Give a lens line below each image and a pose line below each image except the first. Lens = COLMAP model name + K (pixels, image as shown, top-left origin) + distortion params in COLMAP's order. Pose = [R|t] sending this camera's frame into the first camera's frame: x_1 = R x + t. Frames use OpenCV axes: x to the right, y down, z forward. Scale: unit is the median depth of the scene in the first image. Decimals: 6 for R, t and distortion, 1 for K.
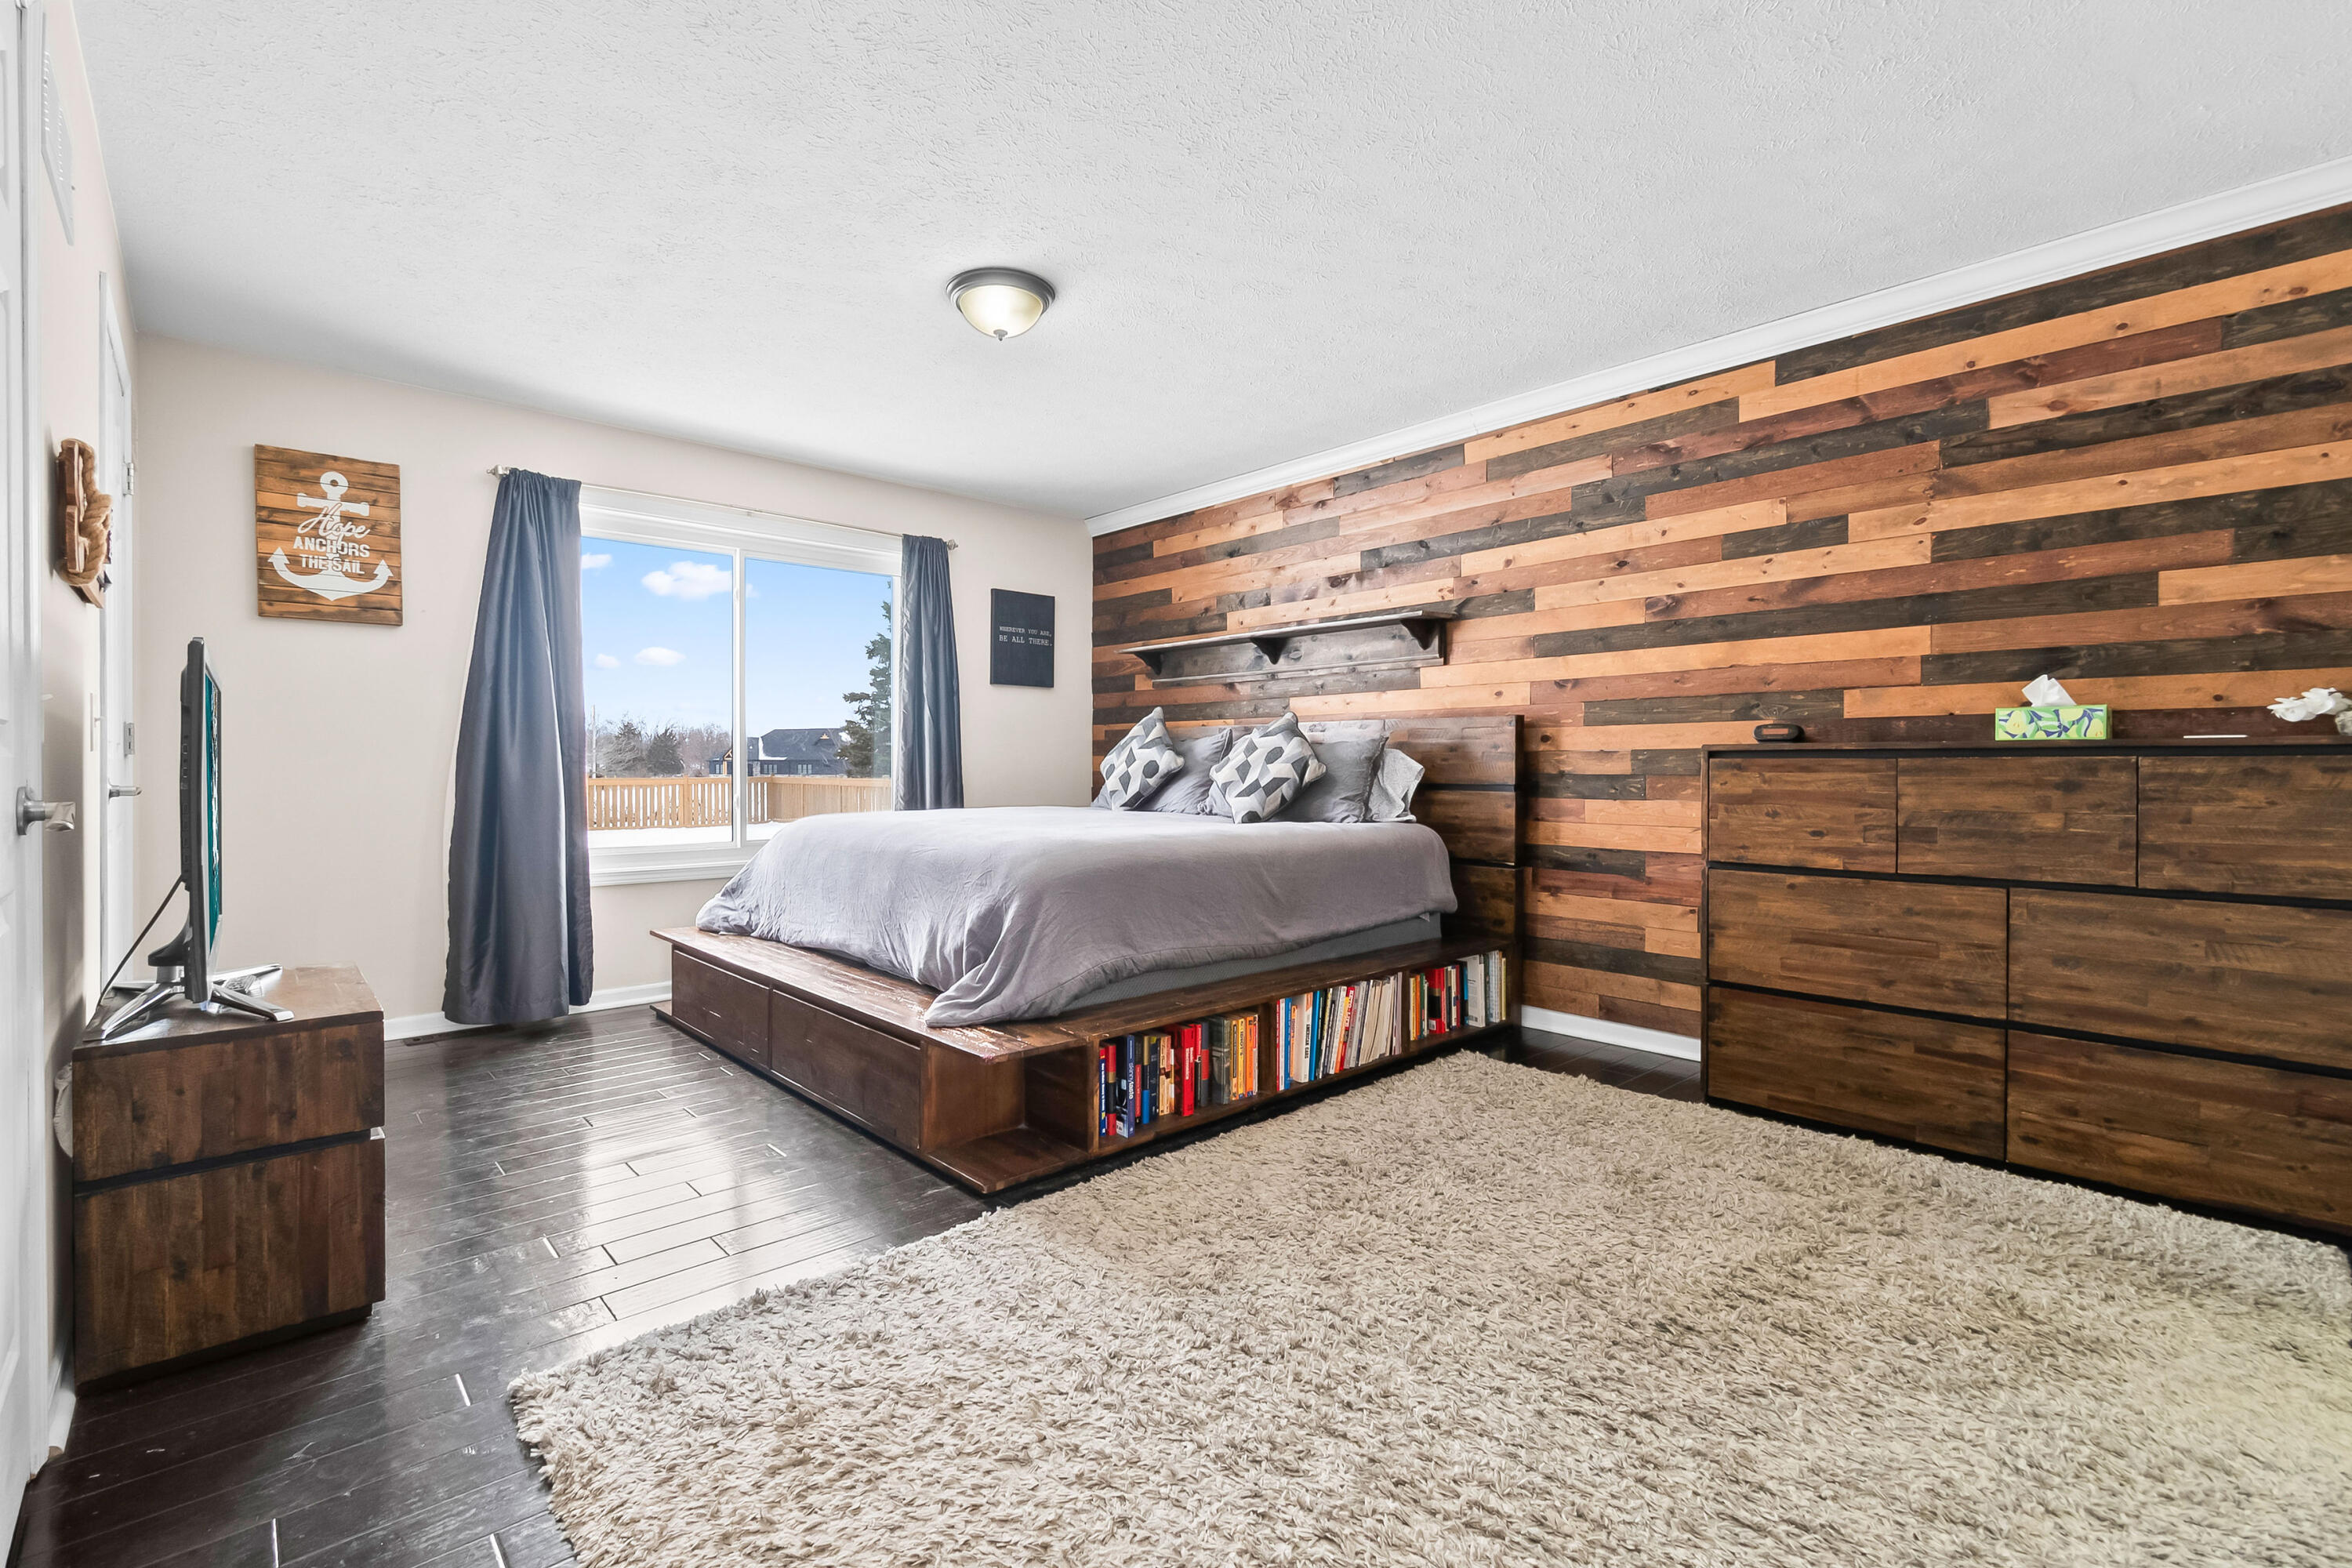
lens RADIAL K [[1025.7, 0, 1142.9], [0, 1025.7, 780.0], [0, 0, 1]] dist [0.002559, -0.000741]
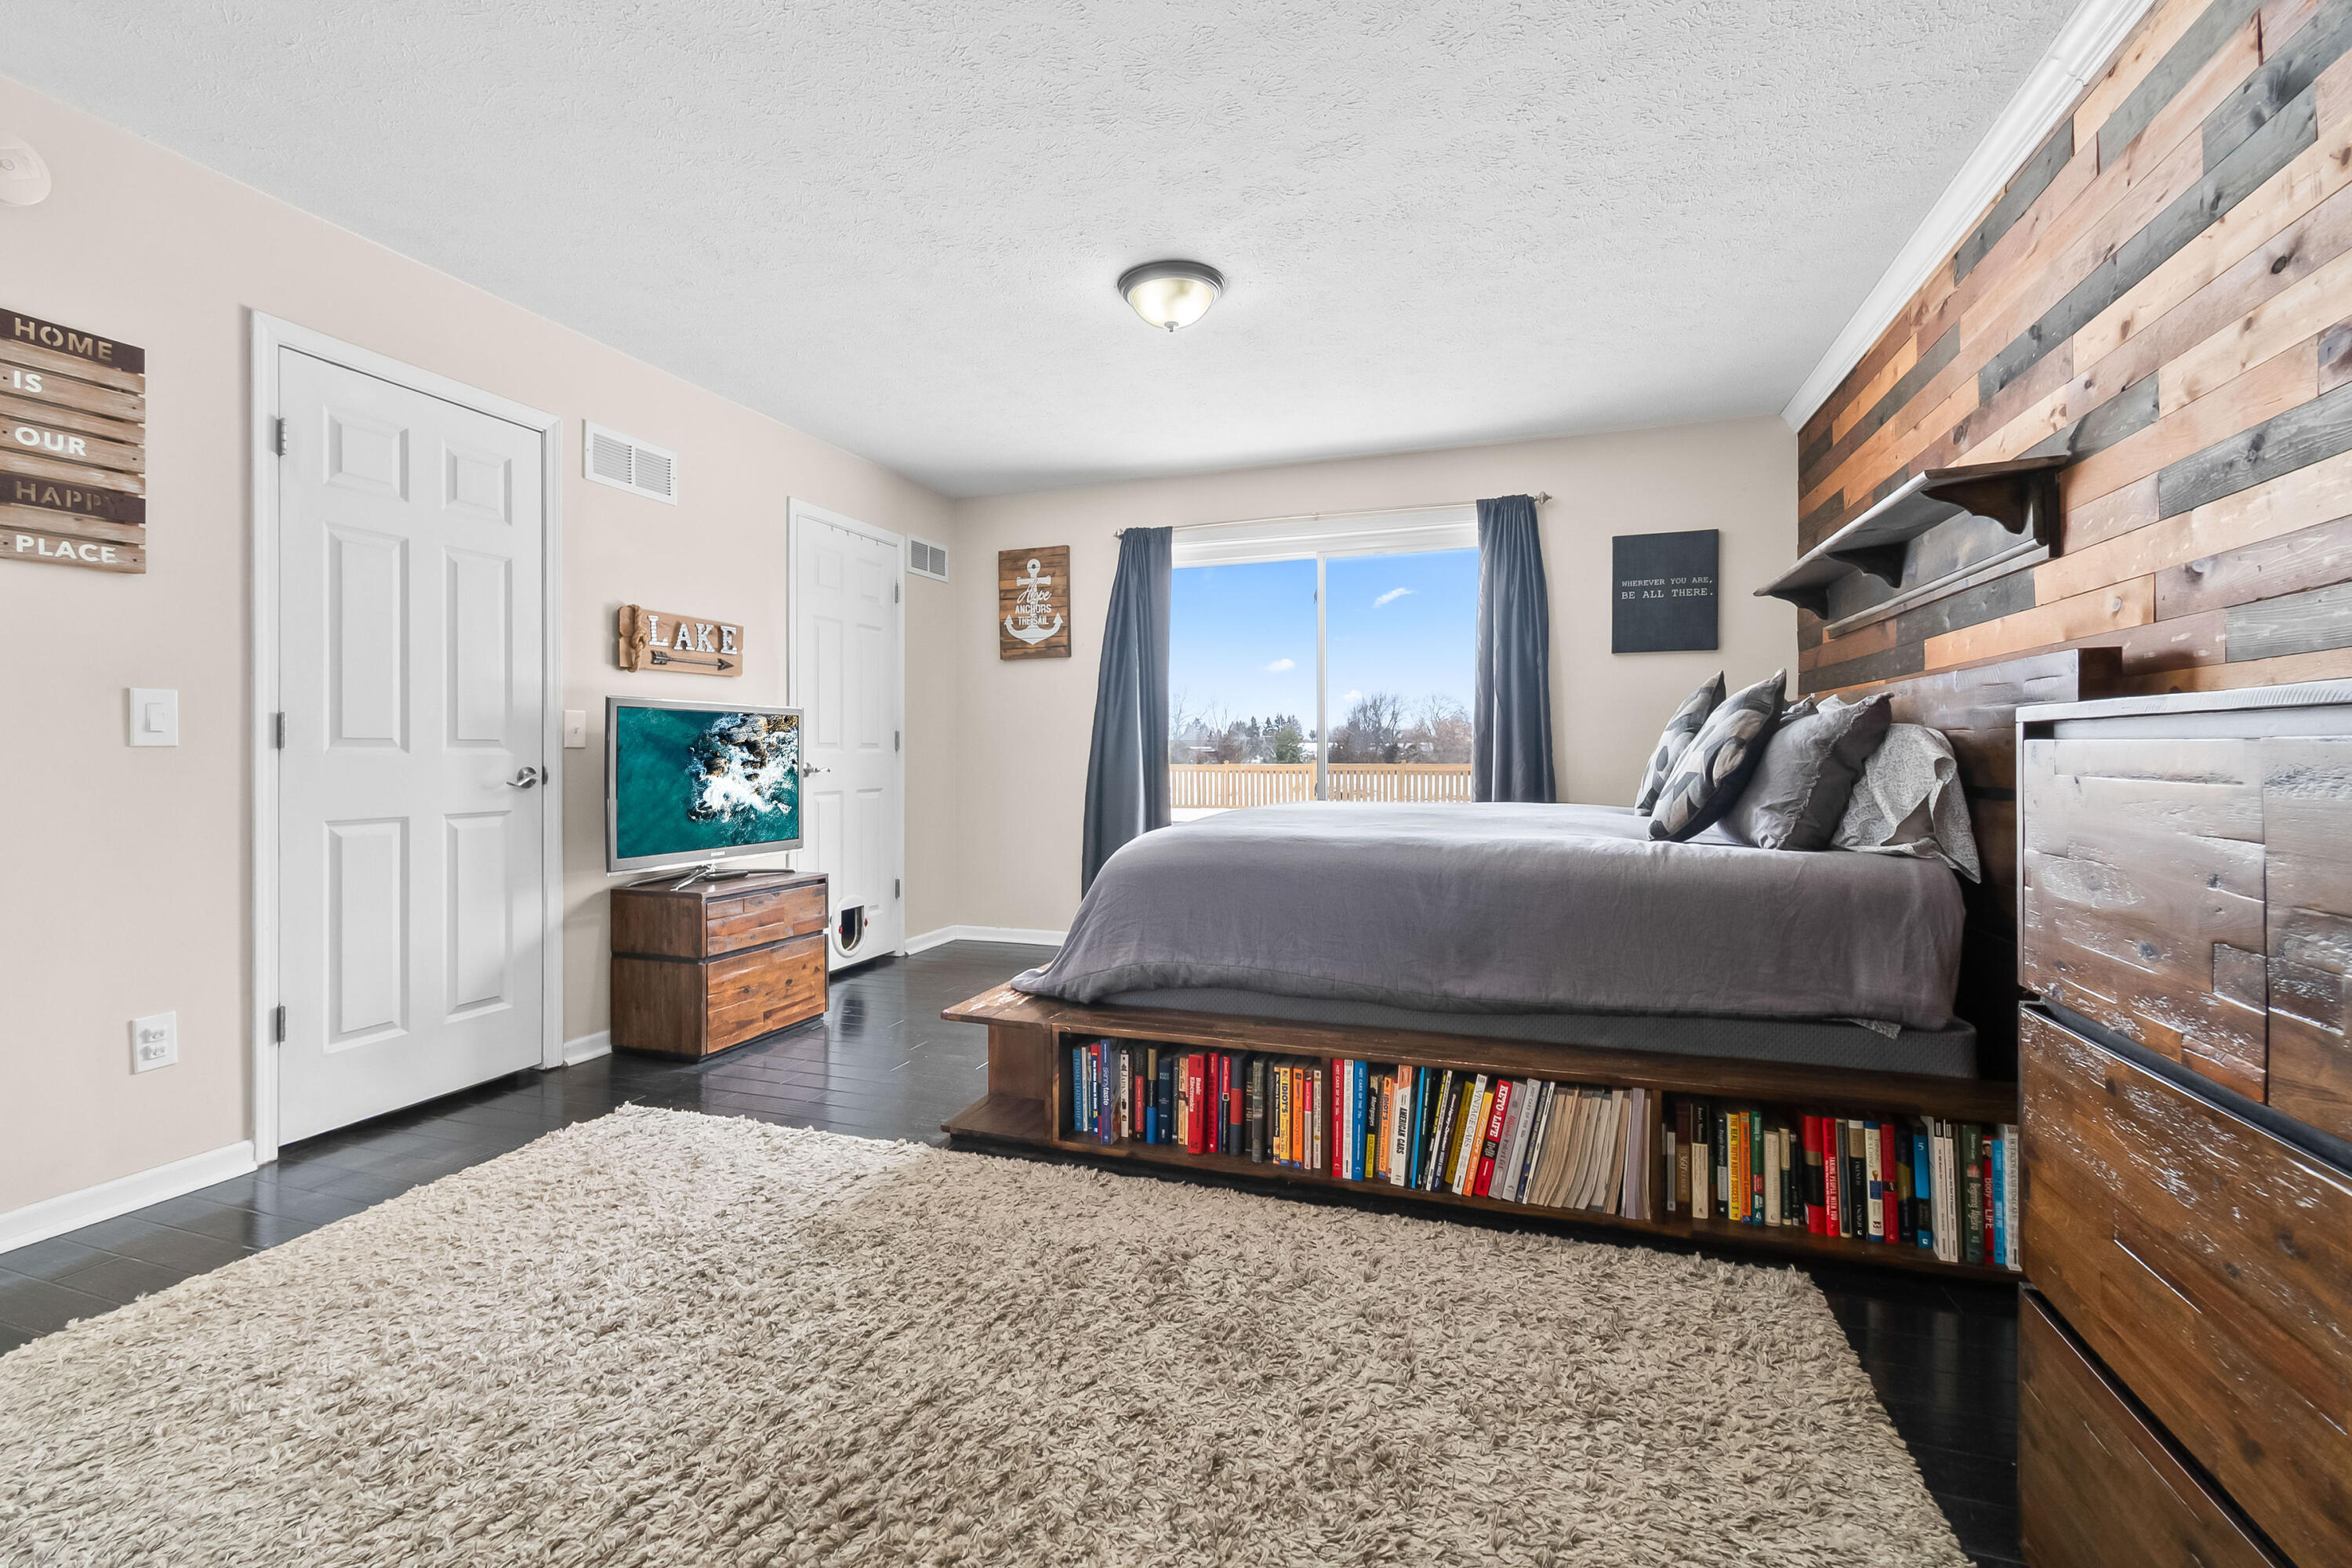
lens RADIAL K [[1039.6, 0, 1133.8], [0, 1039.6, 761.9], [0, 0, 1]] dist [0.001969, -0.000498]
pose [[0.474996, 0.006069, -0.879967, 0.630382], [-0.007511, 0.999968, 0.002842, -0.008883], [0.879956, 0.005259, 0.475026, 0.414912]]
